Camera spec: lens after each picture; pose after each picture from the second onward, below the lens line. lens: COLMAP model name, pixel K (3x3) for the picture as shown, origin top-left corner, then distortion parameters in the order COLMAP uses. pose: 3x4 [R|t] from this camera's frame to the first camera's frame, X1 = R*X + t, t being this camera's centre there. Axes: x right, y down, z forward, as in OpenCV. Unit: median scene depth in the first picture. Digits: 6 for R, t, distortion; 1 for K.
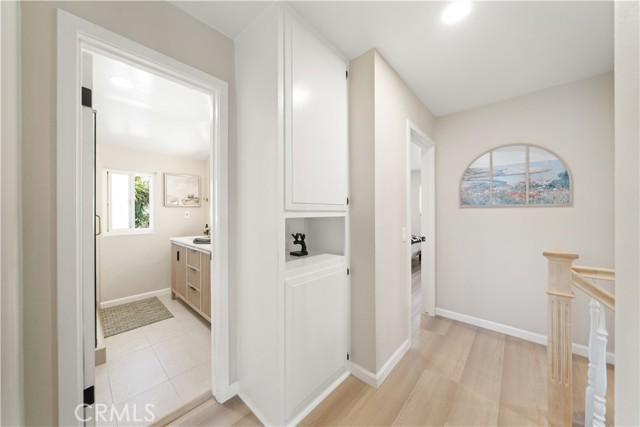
lens RADIAL K [[219.2, 0, 317.9], [0, 219.2, 213.7], [0, 0, 1]] dist [-0.001418, 0.000048]
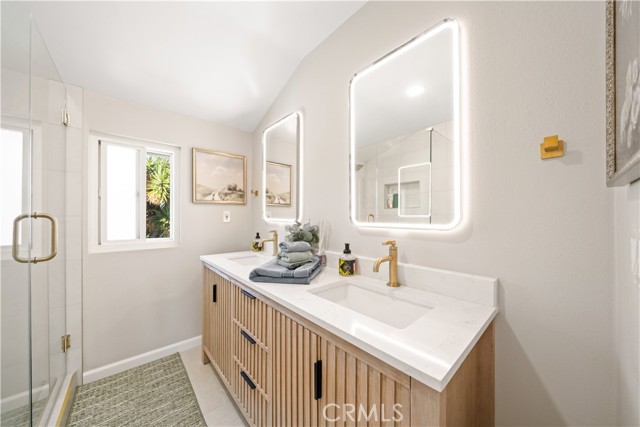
lens RADIAL K [[219.2, 0, 317.9], [0, 219.2, 213.7], [0, 0, 1]] dist [-0.001418, 0.000048]
pose [[0.994868, -0.000070, -0.101180, -0.290353], [-0.001006, 0.999944, -0.010579, 0.003059], [0.101175, 0.010626, 0.994812, 0.426795]]
